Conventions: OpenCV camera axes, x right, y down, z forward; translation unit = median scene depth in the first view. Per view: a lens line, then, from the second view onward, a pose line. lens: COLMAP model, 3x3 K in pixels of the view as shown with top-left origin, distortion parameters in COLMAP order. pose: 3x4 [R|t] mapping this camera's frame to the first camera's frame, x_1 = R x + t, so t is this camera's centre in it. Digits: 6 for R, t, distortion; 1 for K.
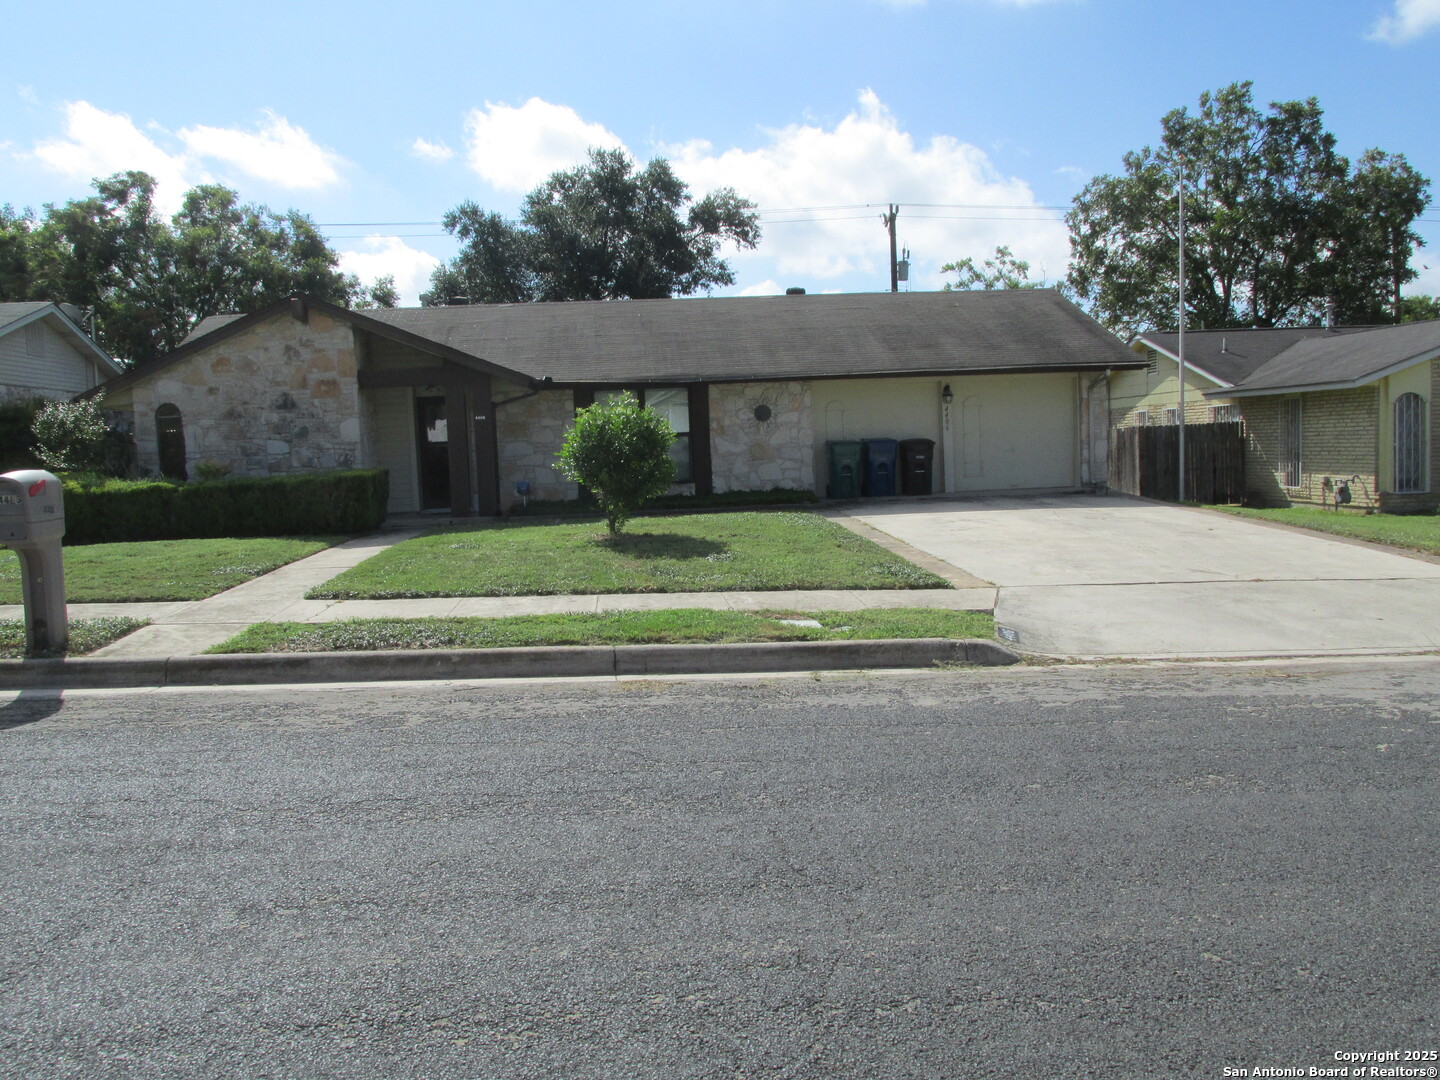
lens RADIAL K [[1129.4, 0, 720.0], [0, 1129.4, 540.0], [0, 0, 1]] dist [-0.045521, -0.001656]
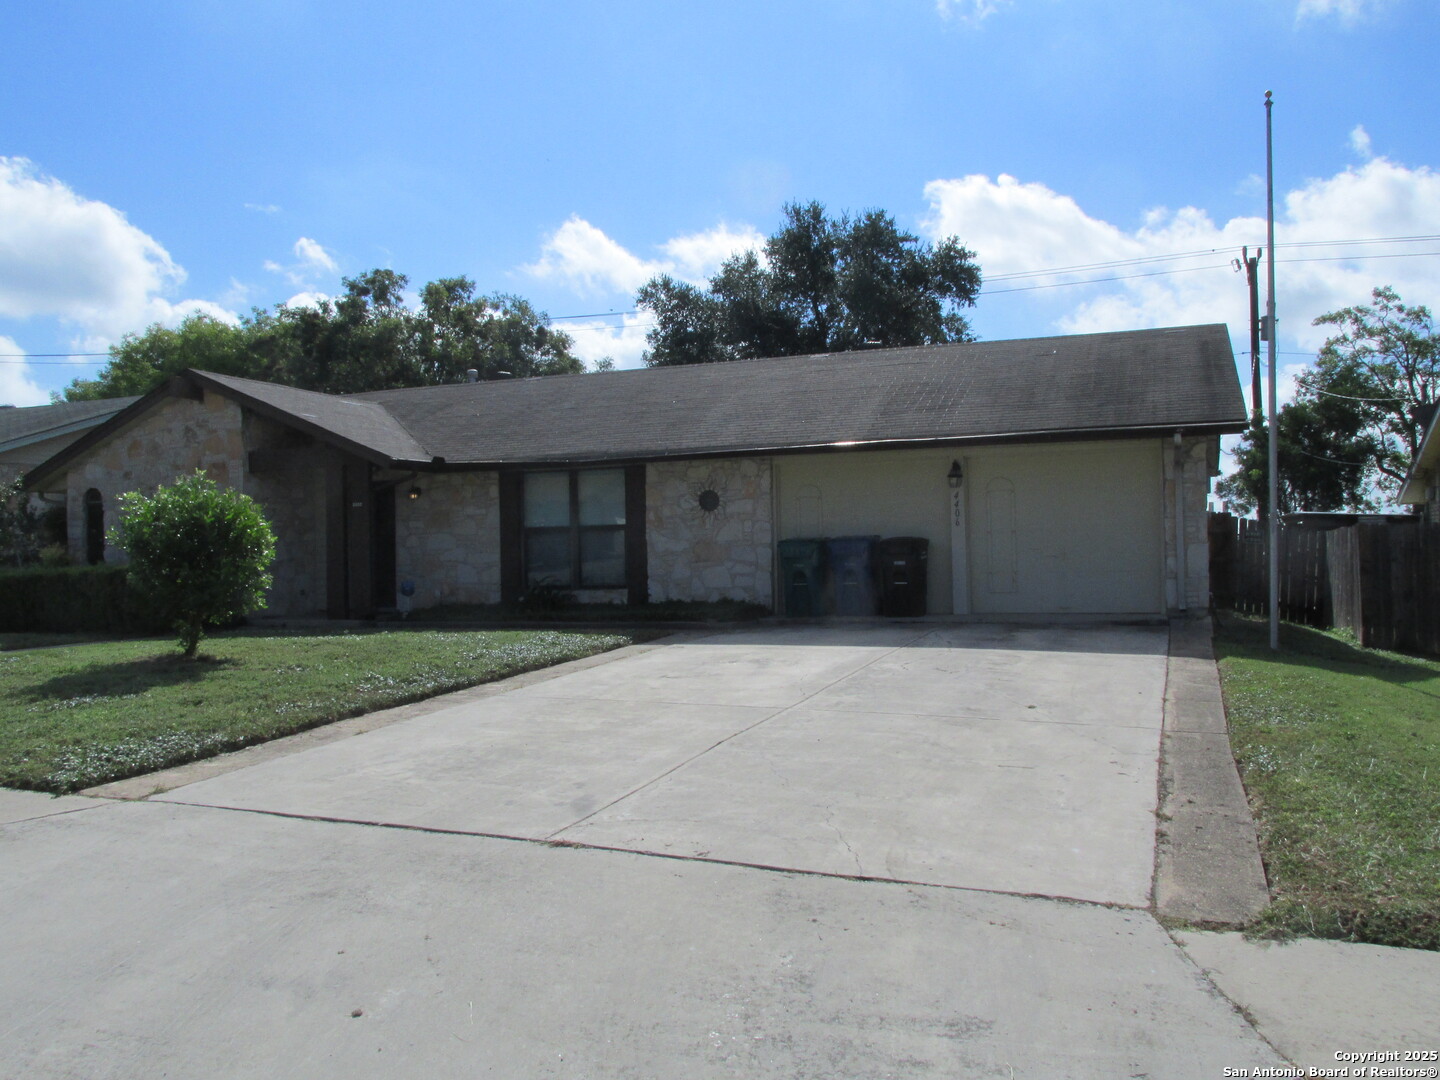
lens RADIAL K [[1129.4, 0, 720.0], [0, 1129.4, 540.0], [0, 0, 1]] dist [-0.045521, -0.001656]
pose [[0.913719, 0.017467, -0.405972, 0.356157], [-0.047722, 0.996775, -0.064523, -0.036562], [0.403535, 0.078329, 0.911605, 0.304148]]
